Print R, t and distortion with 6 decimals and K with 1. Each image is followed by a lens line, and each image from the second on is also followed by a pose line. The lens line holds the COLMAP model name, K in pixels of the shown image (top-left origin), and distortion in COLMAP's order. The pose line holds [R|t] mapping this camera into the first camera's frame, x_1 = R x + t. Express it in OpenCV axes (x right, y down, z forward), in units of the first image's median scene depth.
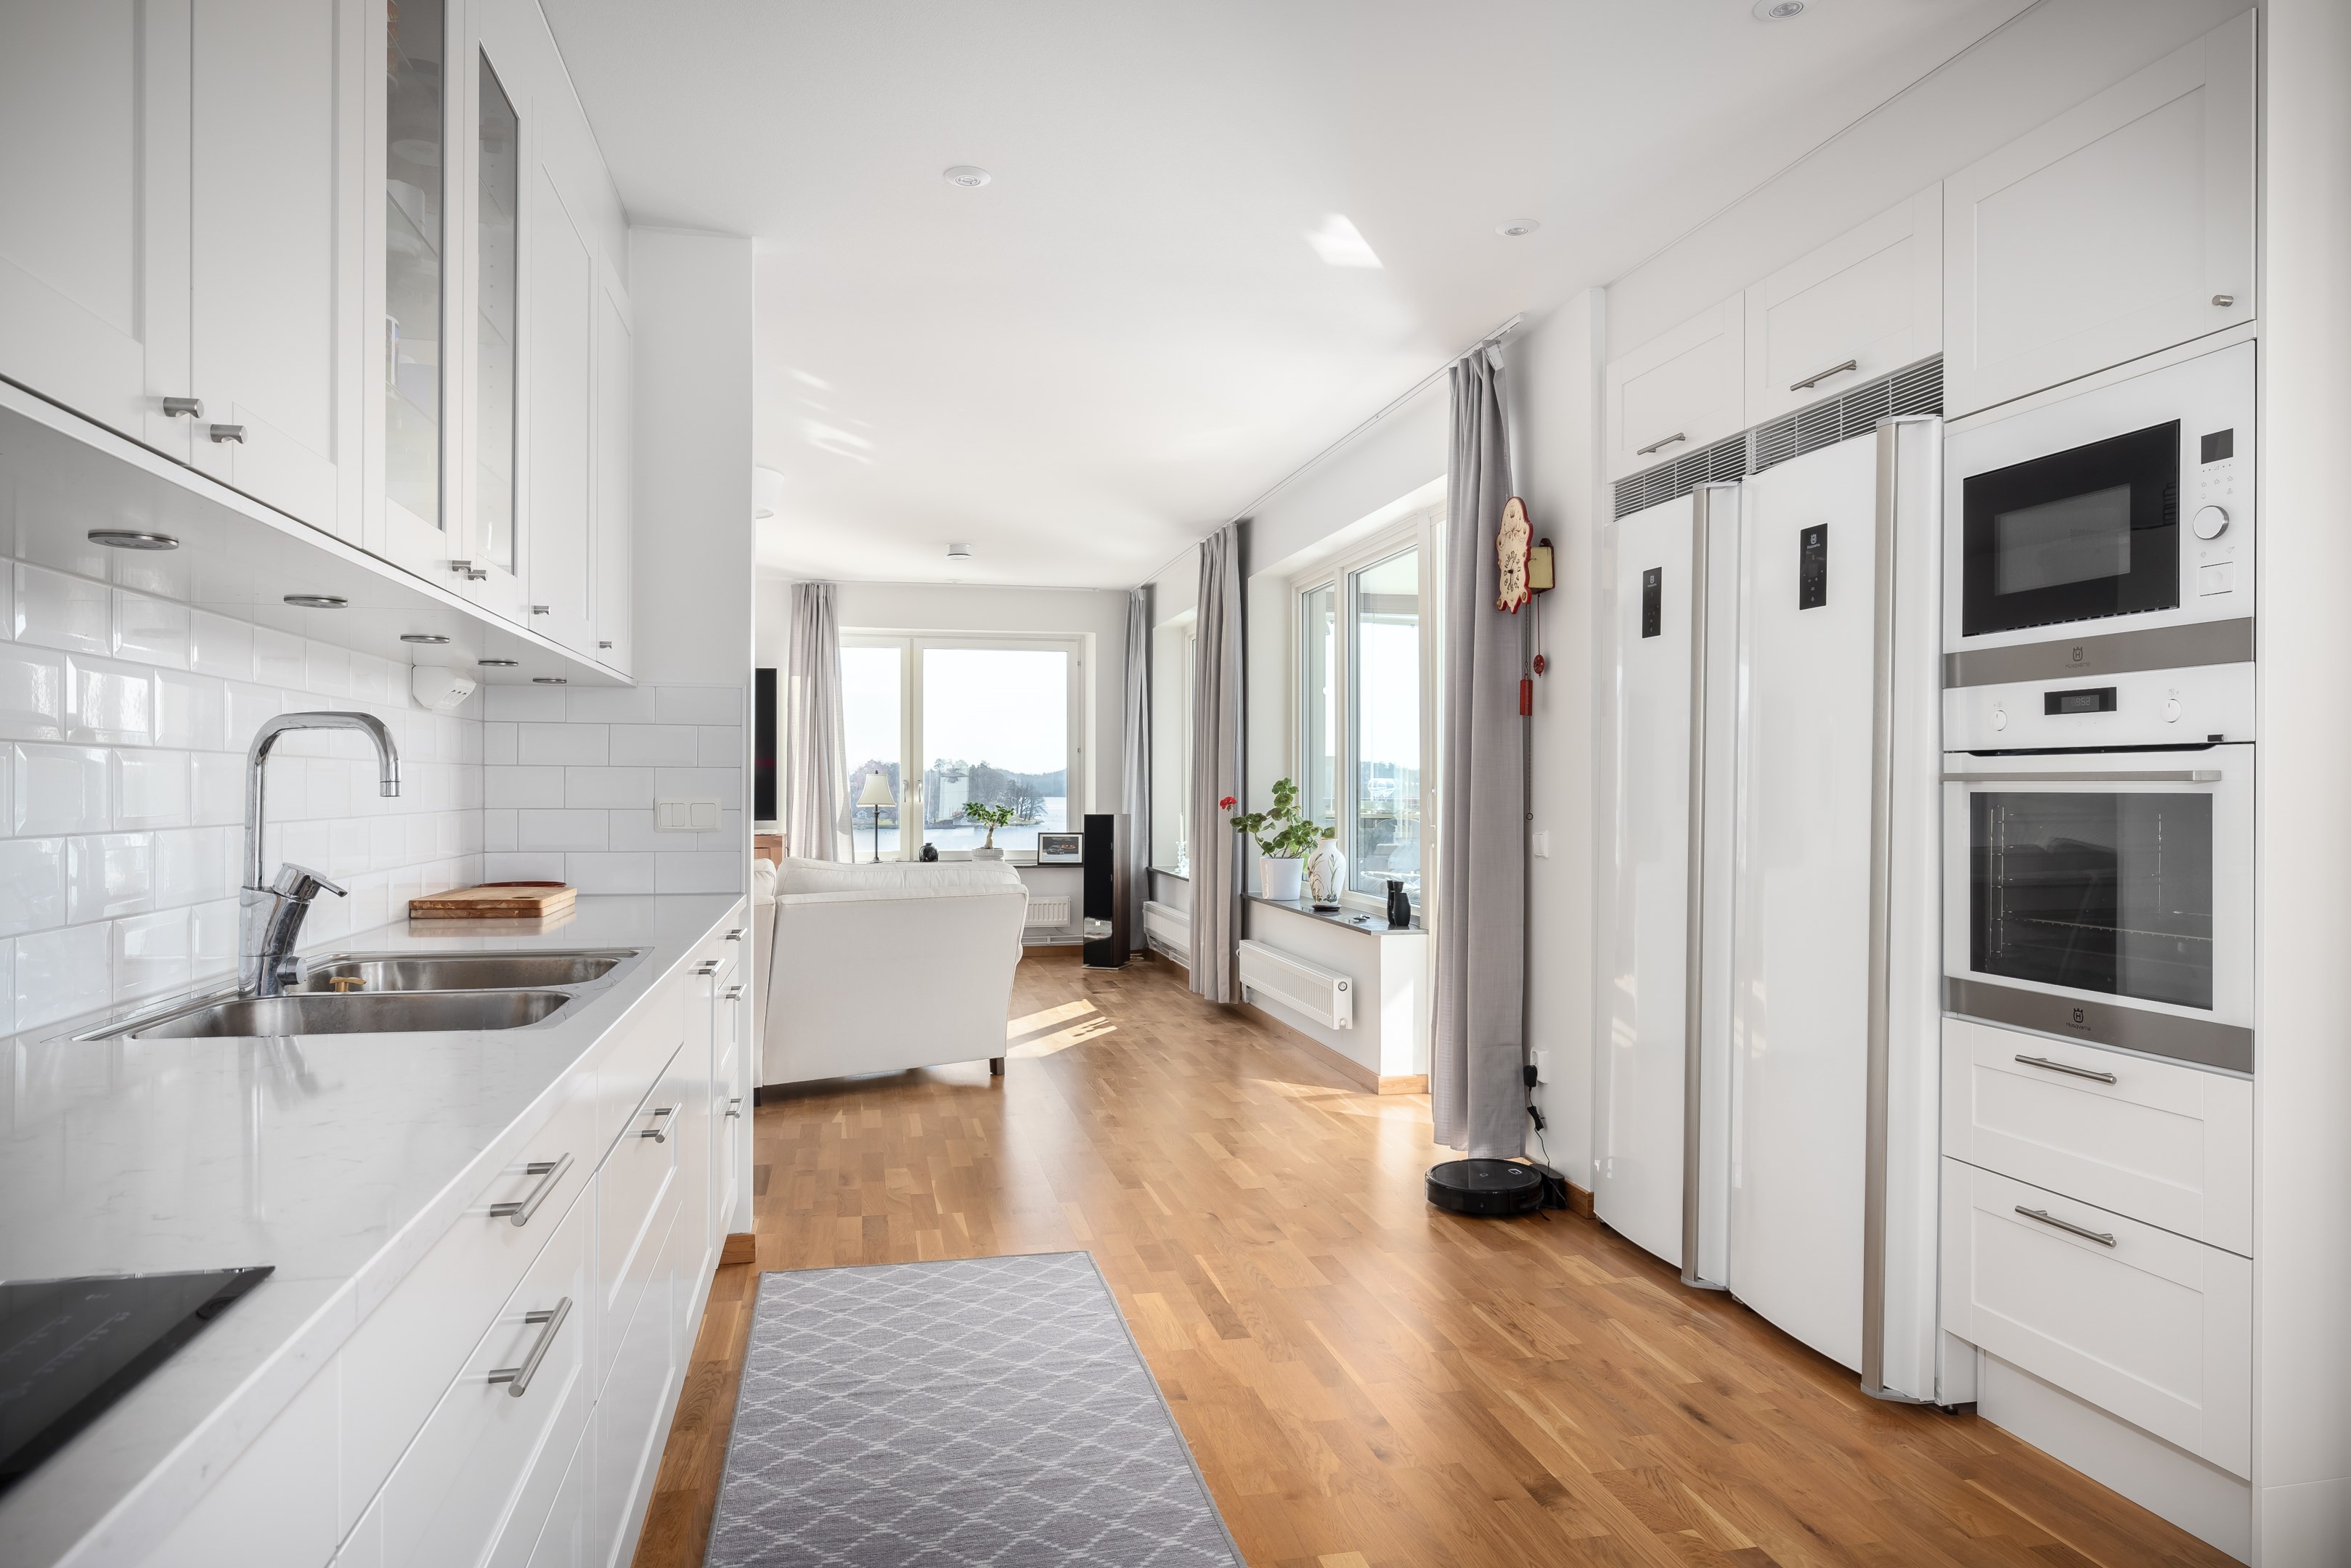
lens RADIAL K [[1431.8, 0, 1175.7], [0, 1431.8, 790.4], [0, 0, 1]] dist [0.001879, -0.000365]
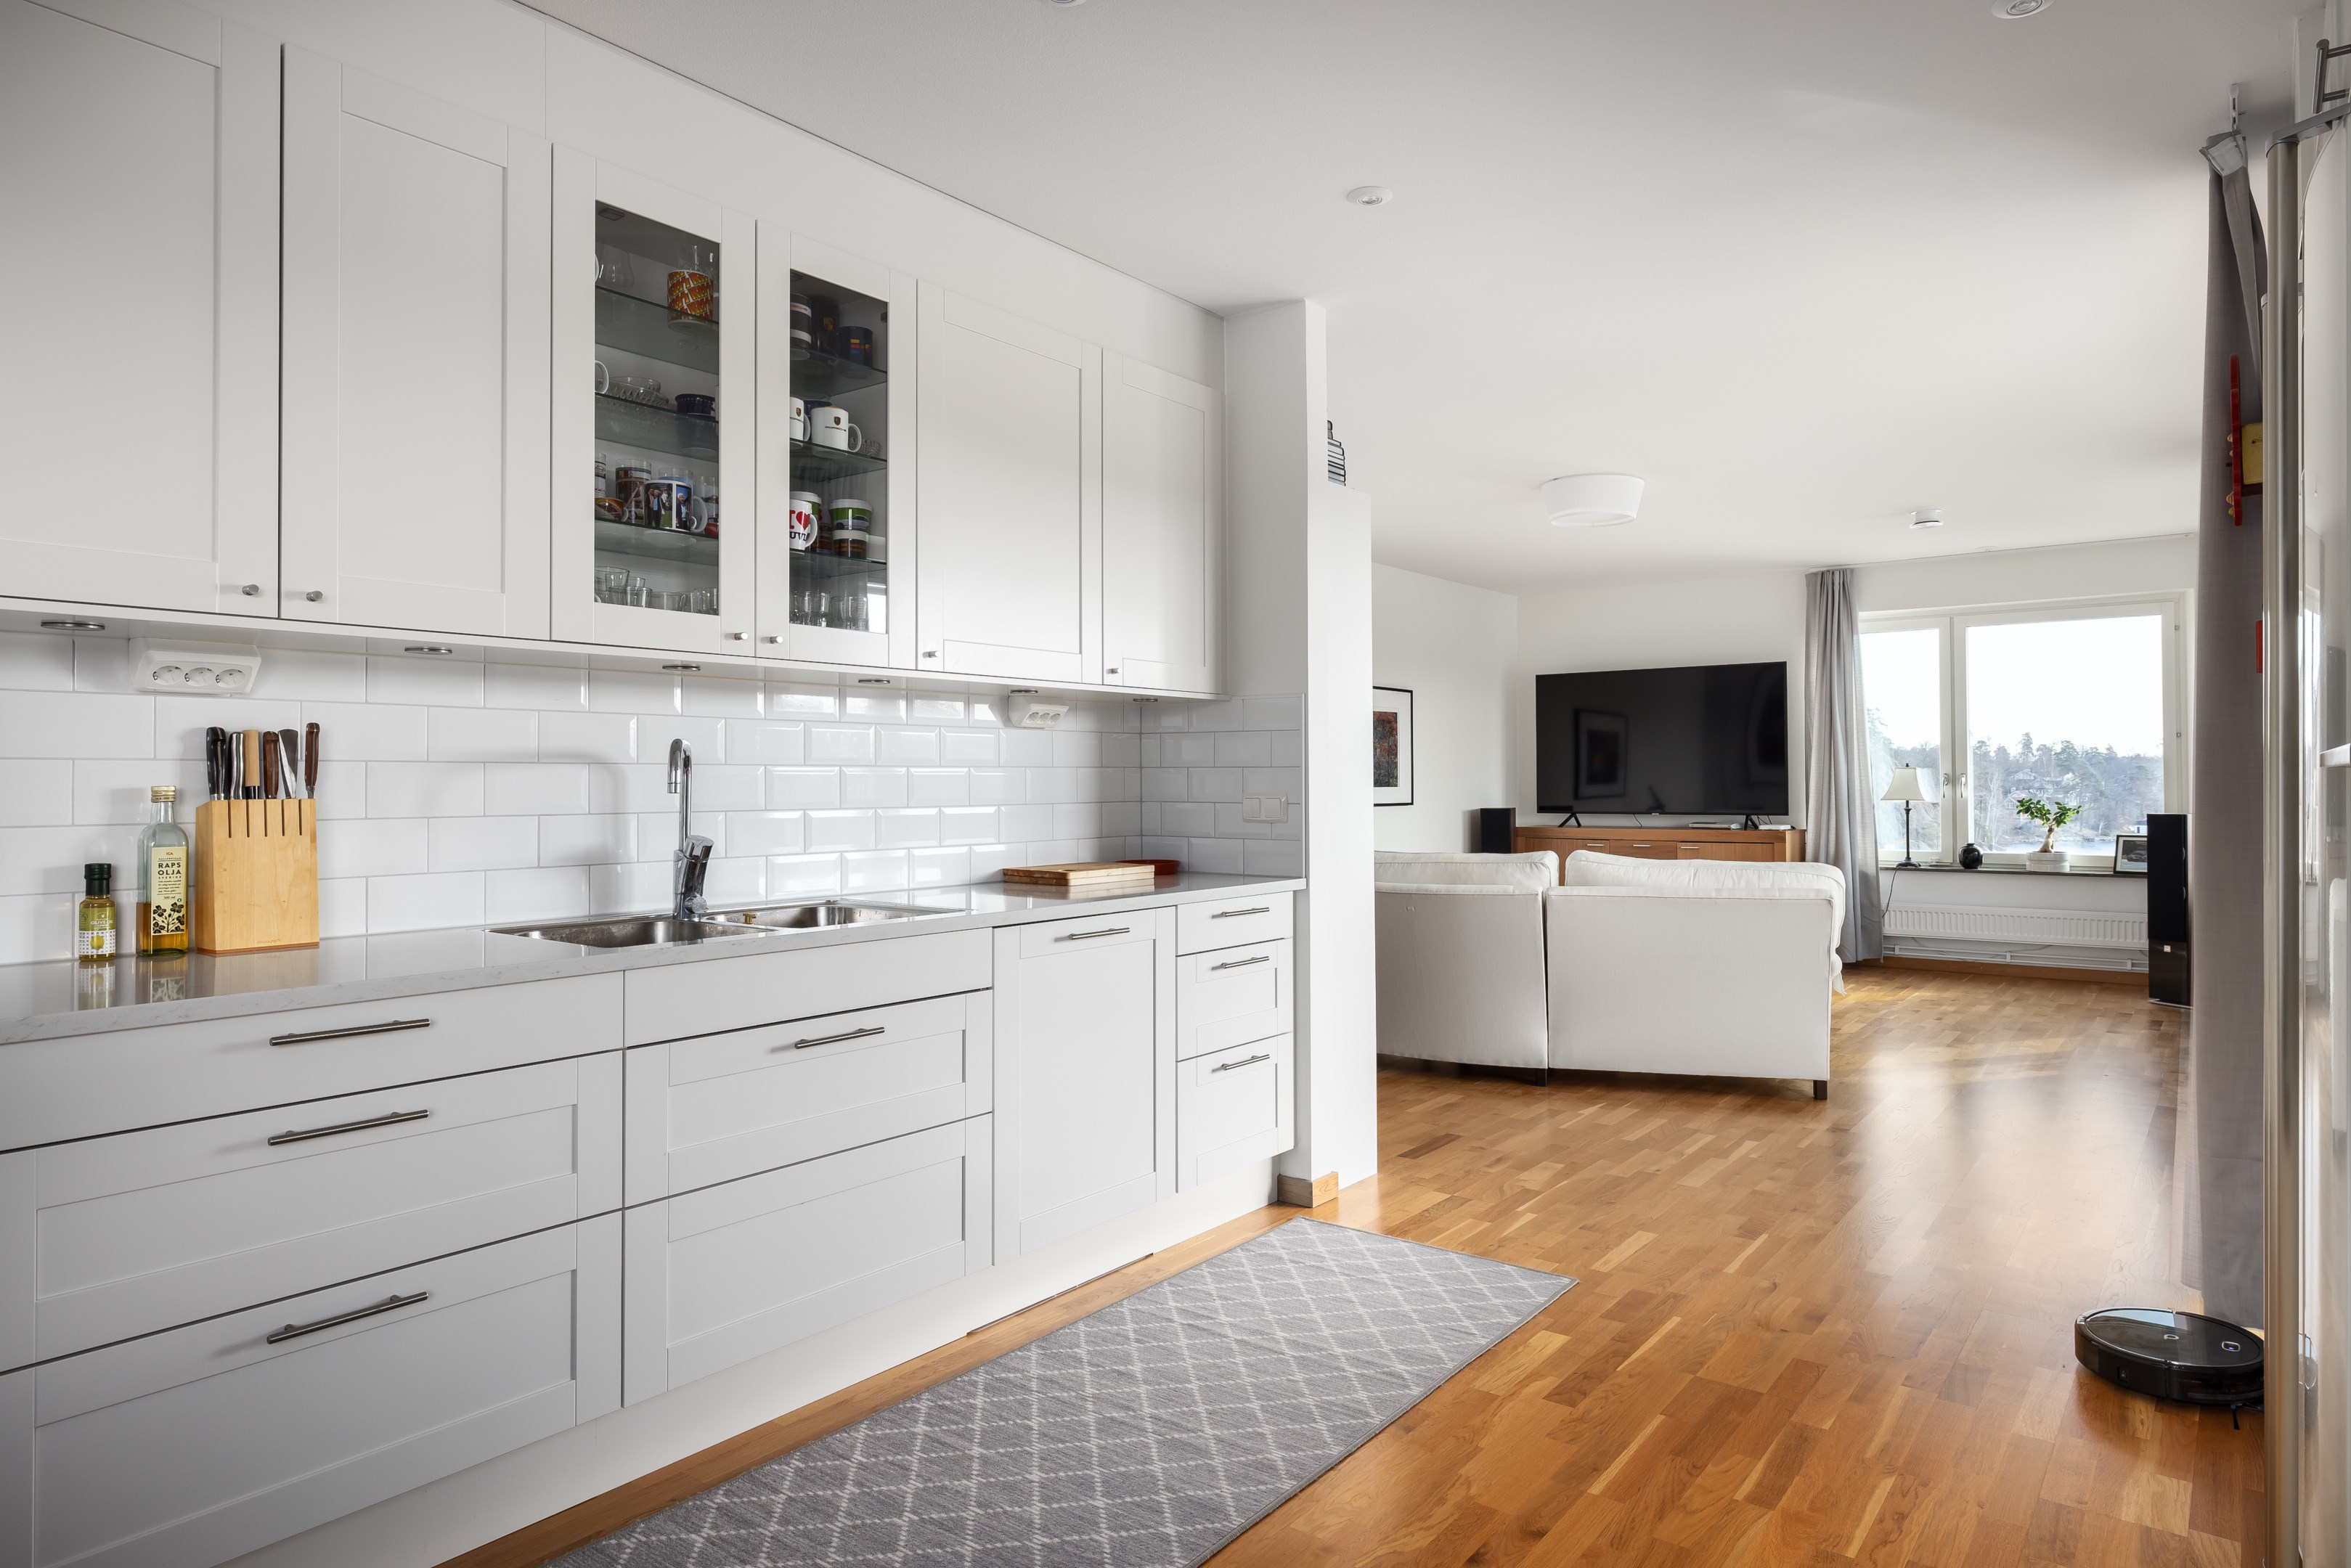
lens RADIAL K [[1380.2, 0, 1250.1], [0, 1380.2, 756.0], [0, 0, 1]] dist [0.002423, -0.000384]
pose [[0.660247, -0.017420, -0.750846, 0.247005], [0.002053, 0.999769, -0.021390, -0.000476], [0.751046, 0.012581, 0.660131, 0.124149]]
